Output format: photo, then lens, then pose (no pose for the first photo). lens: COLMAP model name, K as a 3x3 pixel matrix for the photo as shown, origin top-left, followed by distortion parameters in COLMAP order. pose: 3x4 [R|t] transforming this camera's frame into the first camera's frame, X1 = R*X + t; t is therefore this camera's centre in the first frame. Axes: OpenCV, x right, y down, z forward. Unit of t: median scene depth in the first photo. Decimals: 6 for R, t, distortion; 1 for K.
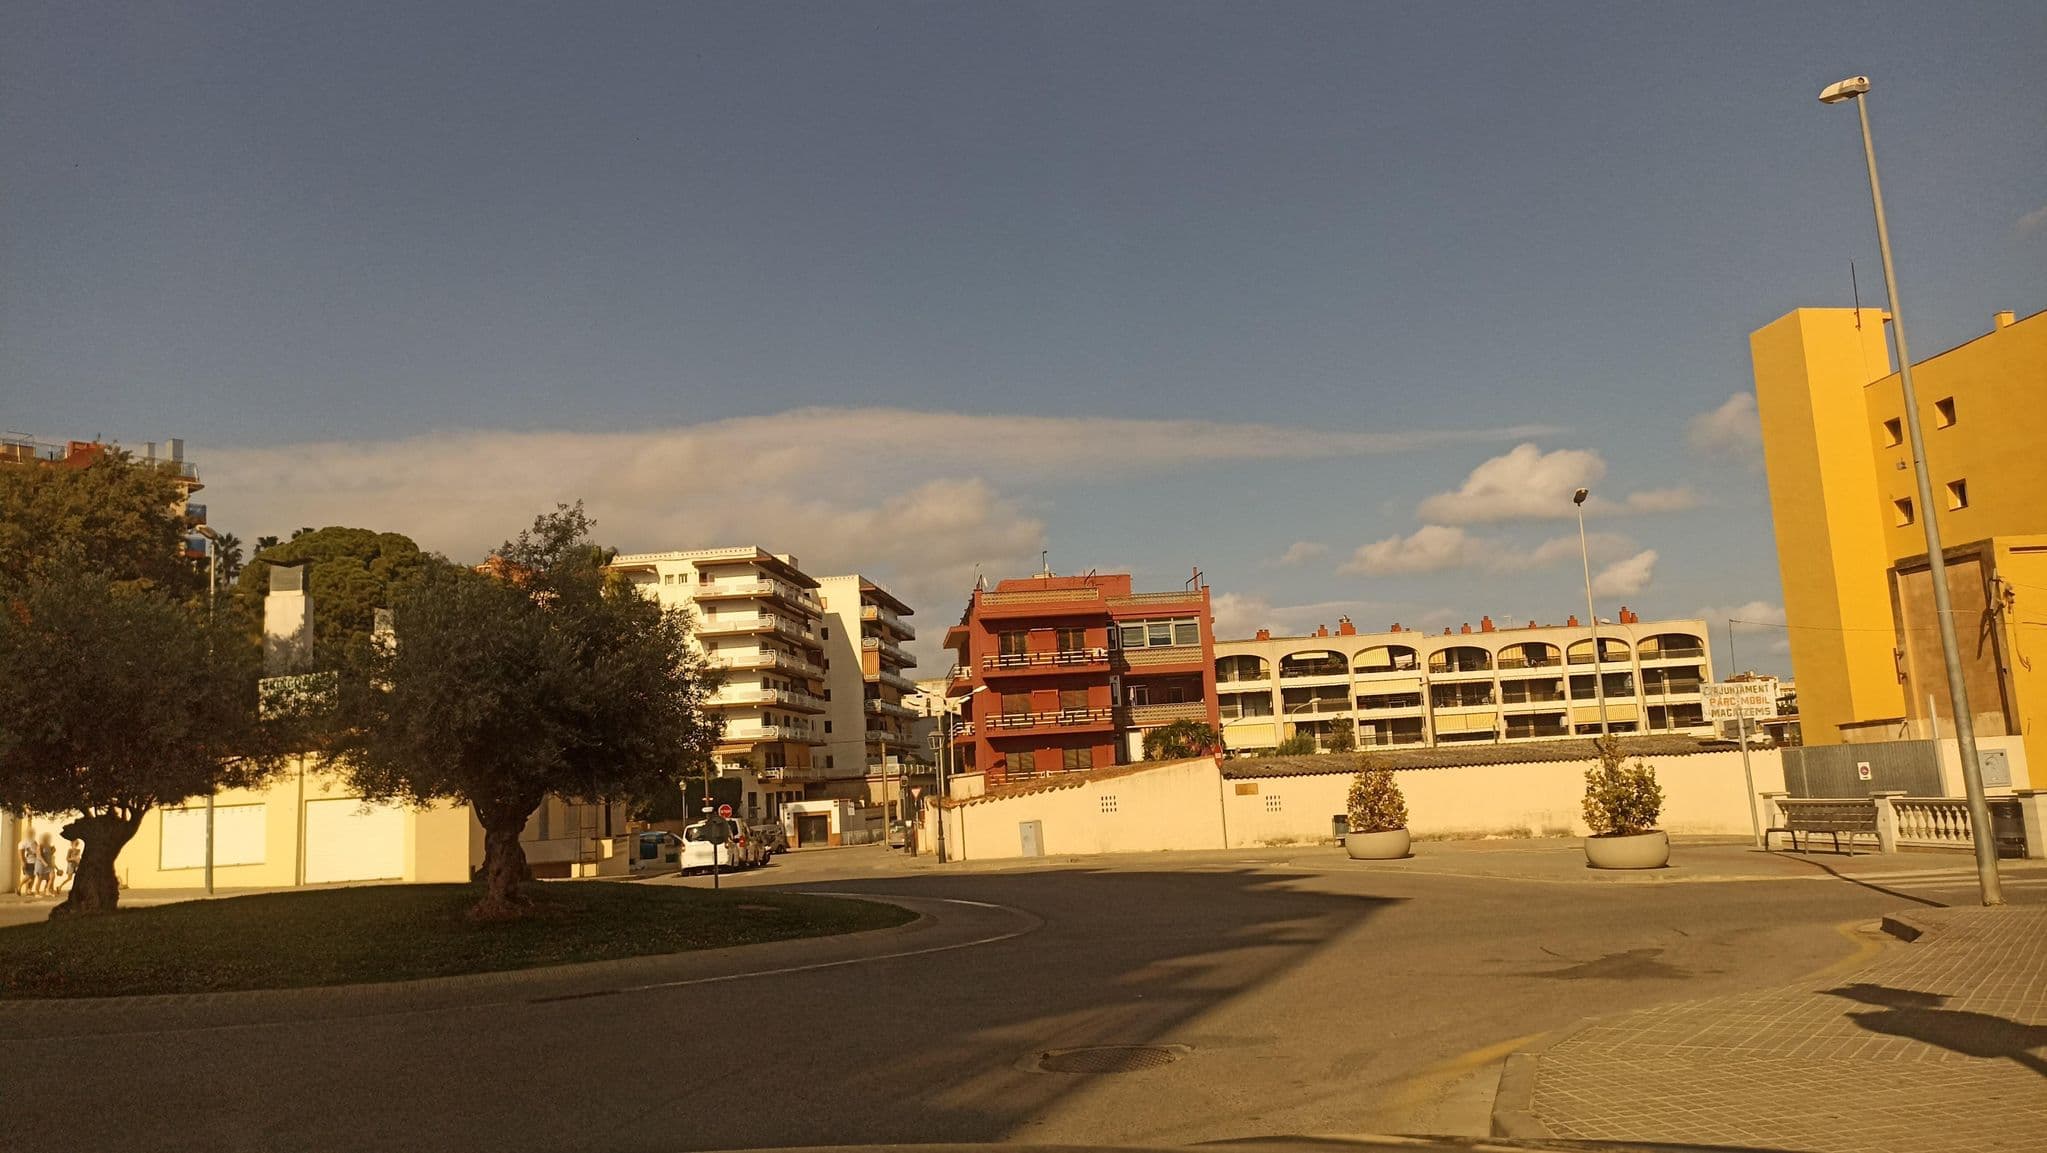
lens RADIAL K [[1412.2, 0, 1023.5], [0, 1412.2, 576.5], [0, 0, 1]] dist [0.031802, -0.058391]
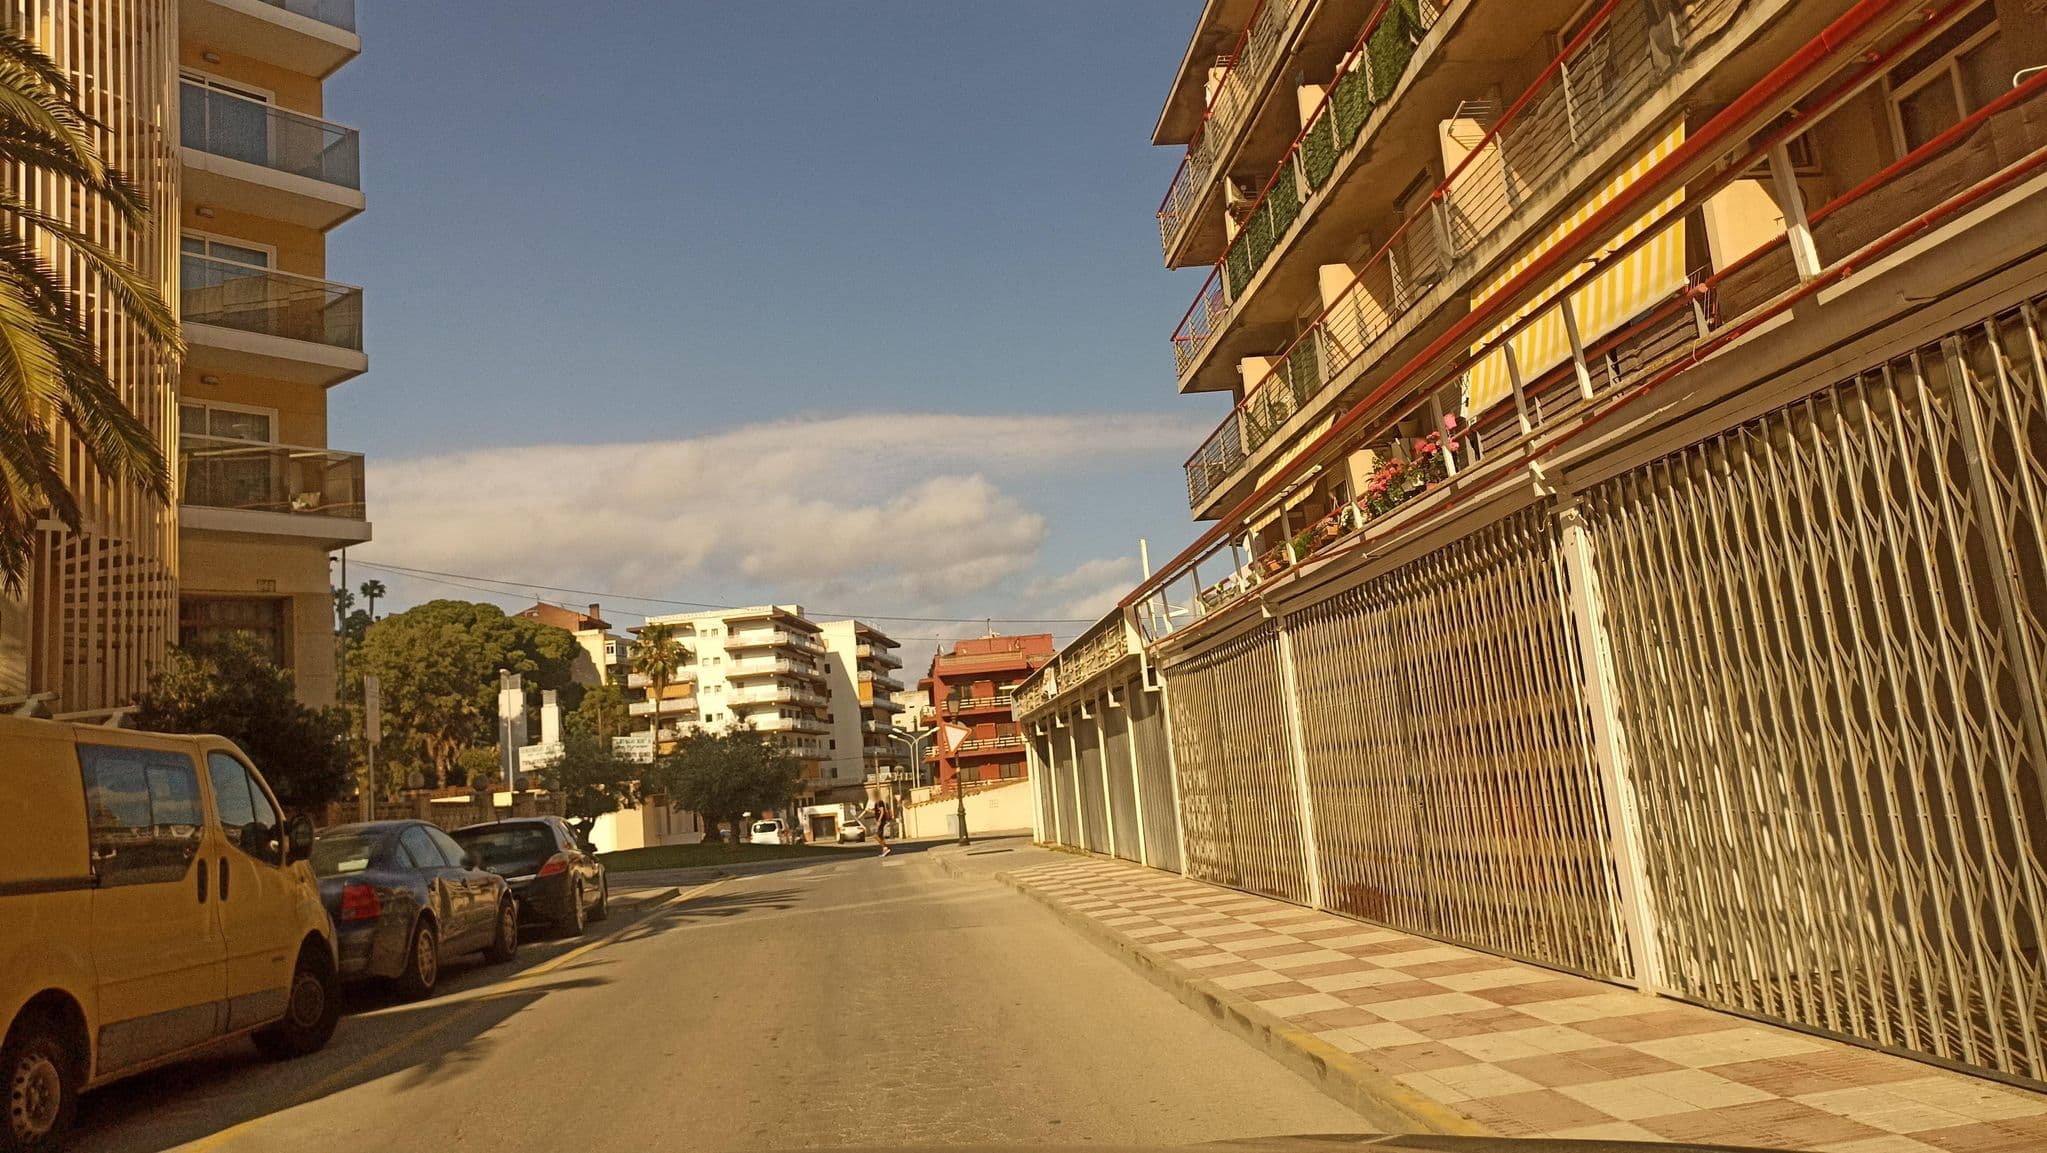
lens RADIAL K [[1412.2, 0, 1023.5], [0, 1412.2, 576.5], [0, 0, 1]] dist [0.031802, -0.058391]
pose [[0.999601, -0.028010, 0.003700, 0.031959], [0.028002, 0.999605, 0.002263, -0.043561], [-0.003762, -0.002159, 0.999991, -0.265430]]
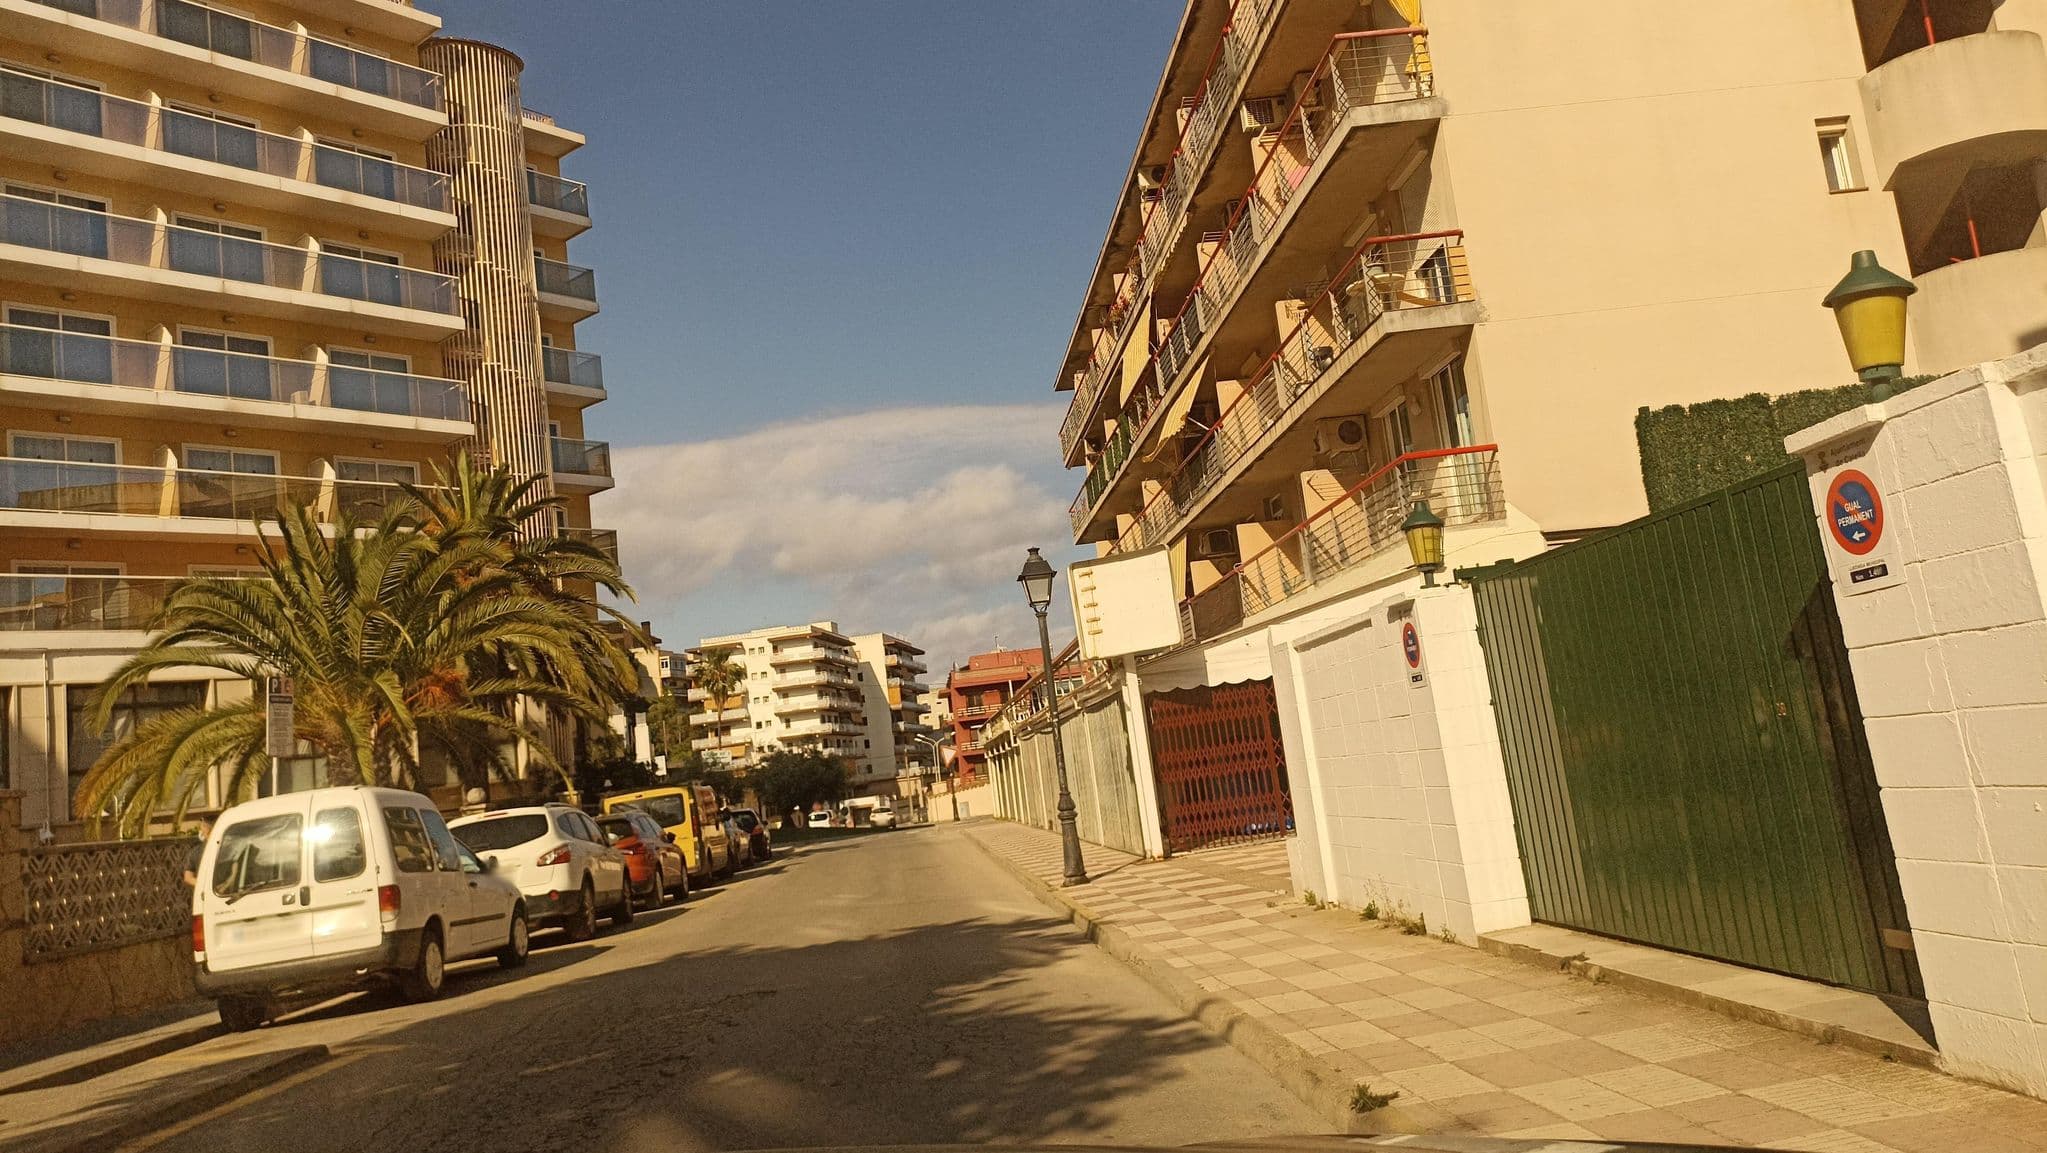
lens RADIAL K [[1414.6, 0, 1082.7], [0, 1414.6, 575.7], [0, 0, 1]] dist [0.001259, 0.000163]
pose [[0.998099, -0.056490, 0.024643, 0.056554], [0.056173, 0.998332, 0.013367, -0.075493], [-0.025357, -0.011957, 0.999607, -0.456738]]
